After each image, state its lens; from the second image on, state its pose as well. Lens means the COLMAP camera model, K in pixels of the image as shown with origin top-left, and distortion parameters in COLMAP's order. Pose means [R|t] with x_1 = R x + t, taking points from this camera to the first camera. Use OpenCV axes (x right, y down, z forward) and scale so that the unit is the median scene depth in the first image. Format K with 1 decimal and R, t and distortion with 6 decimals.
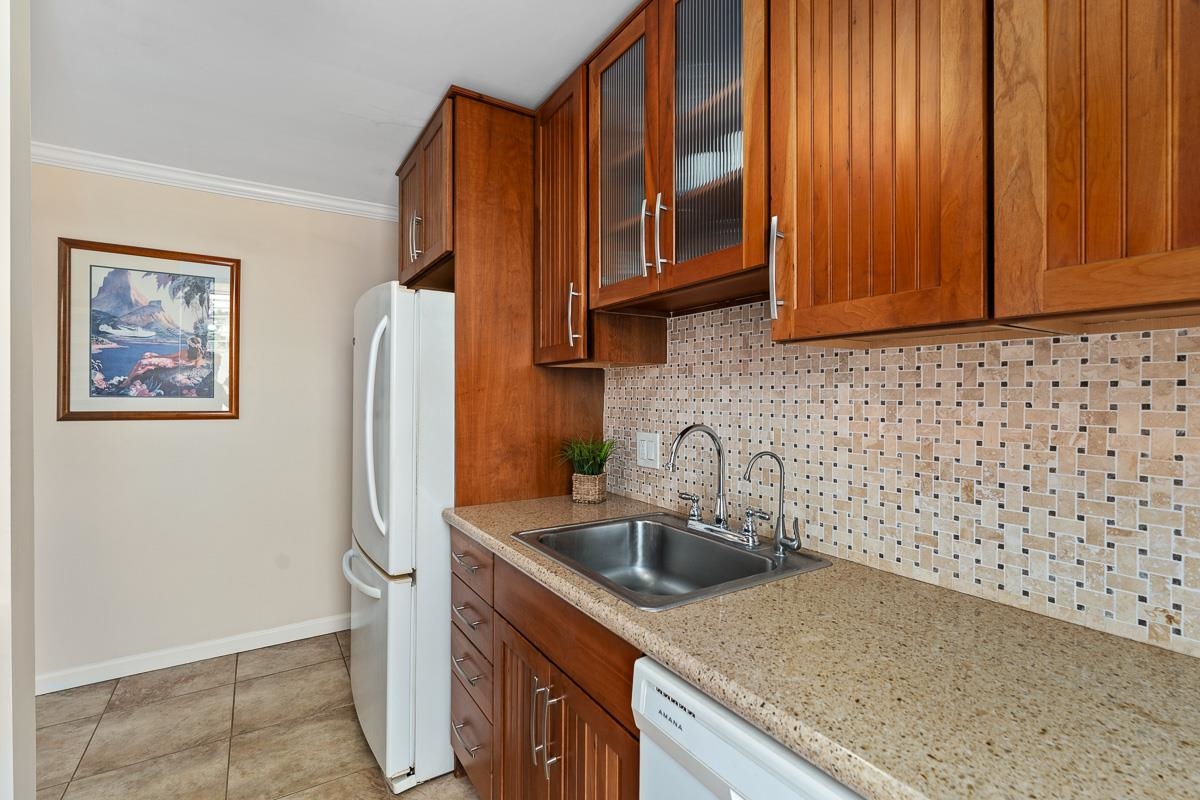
lens RADIAL K [[538.8, 0, 600.0], [0, 538.8, 400.0], [0, 0, 1]] dist [-0.000672, -0.000151]
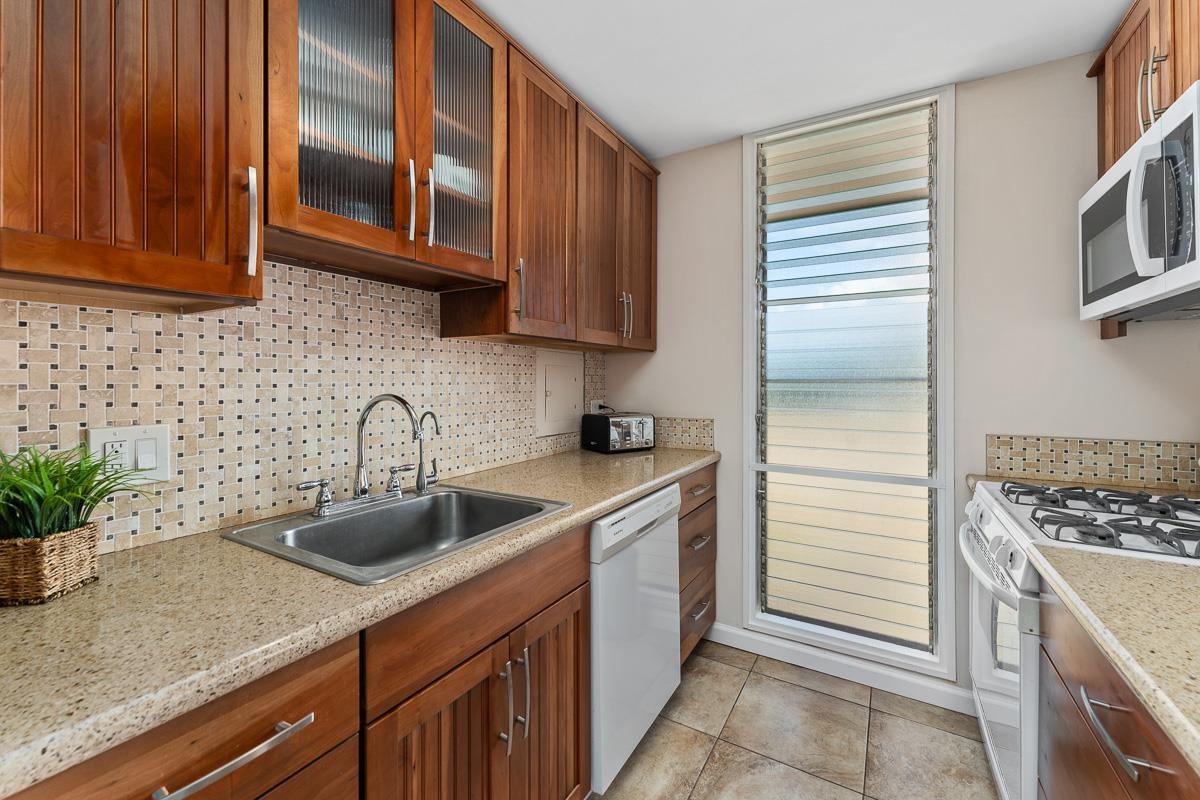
lens RADIAL K [[493.0, 0, 600.6], [0, 493.0, 380.6], [0, 0, 1]] dist [-0.001135, -0.000176]
pose [[-0.449170, -0.010866, 0.893380, -0.821230], [0.003167, 0.999900, 0.013754, 0.008008], [-0.893440, 0.009007, -0.449091, 1.056785]]
